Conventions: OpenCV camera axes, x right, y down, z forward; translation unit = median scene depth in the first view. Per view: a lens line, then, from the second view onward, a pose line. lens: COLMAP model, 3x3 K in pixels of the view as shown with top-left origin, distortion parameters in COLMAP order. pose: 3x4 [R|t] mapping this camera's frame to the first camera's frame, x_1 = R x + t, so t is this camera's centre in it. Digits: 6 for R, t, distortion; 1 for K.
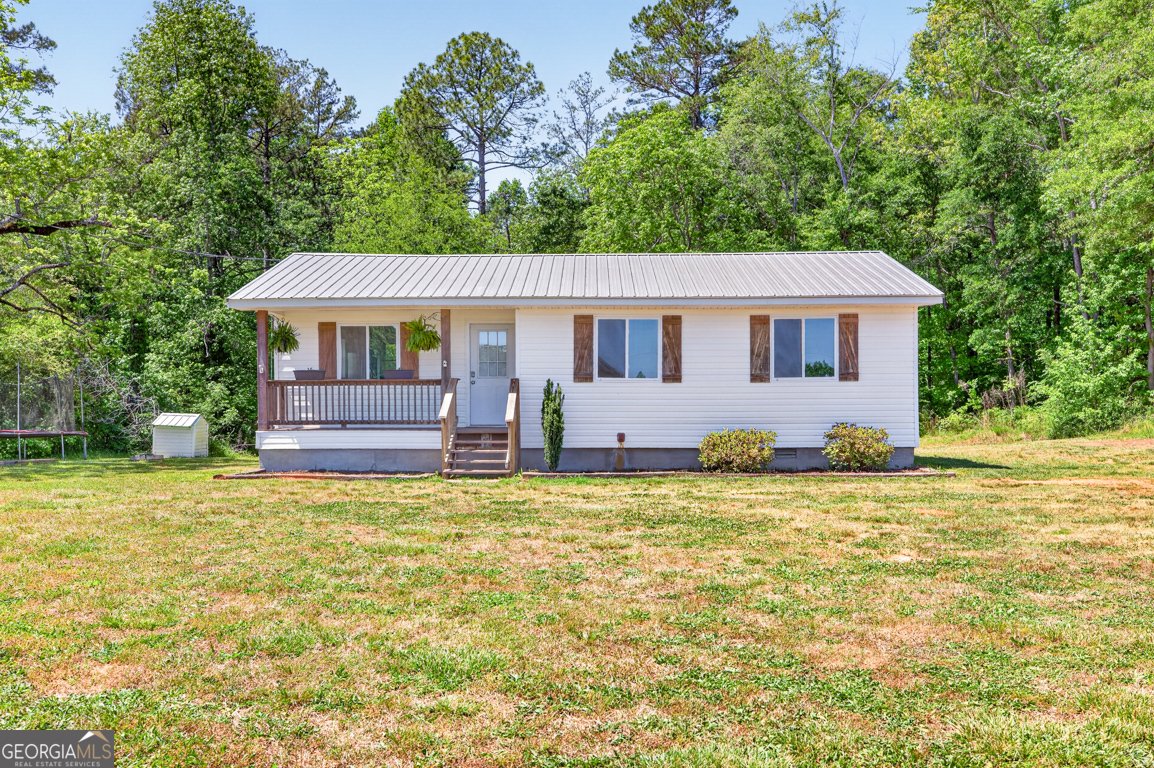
lens RADIAL K [[1040.9, 0, 554.5], [0, 1040.9, 482.1], [0, 0, 1]] dist [-0.002860, 0.018995]
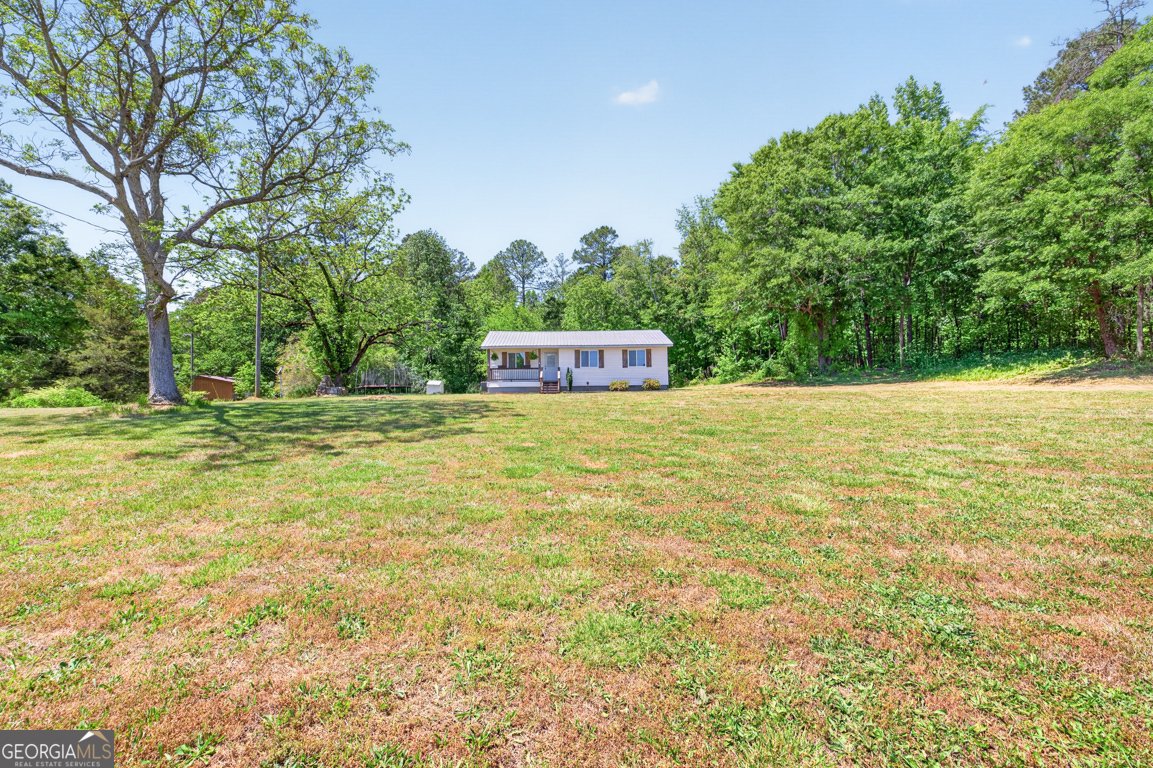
lens RADIAL K [[432.5, 0, 567.3], [0, 432.5, 395.8], [0, 0, 1]] dist [0.018950, 0.000071]
pose [[0.998727, -0.011767, 0.049043, -0.046327], [0.013586, 0.999226, -0.036911, 0.031702], [-0.048571, 0.037530, 0.998114, -0.283779]]
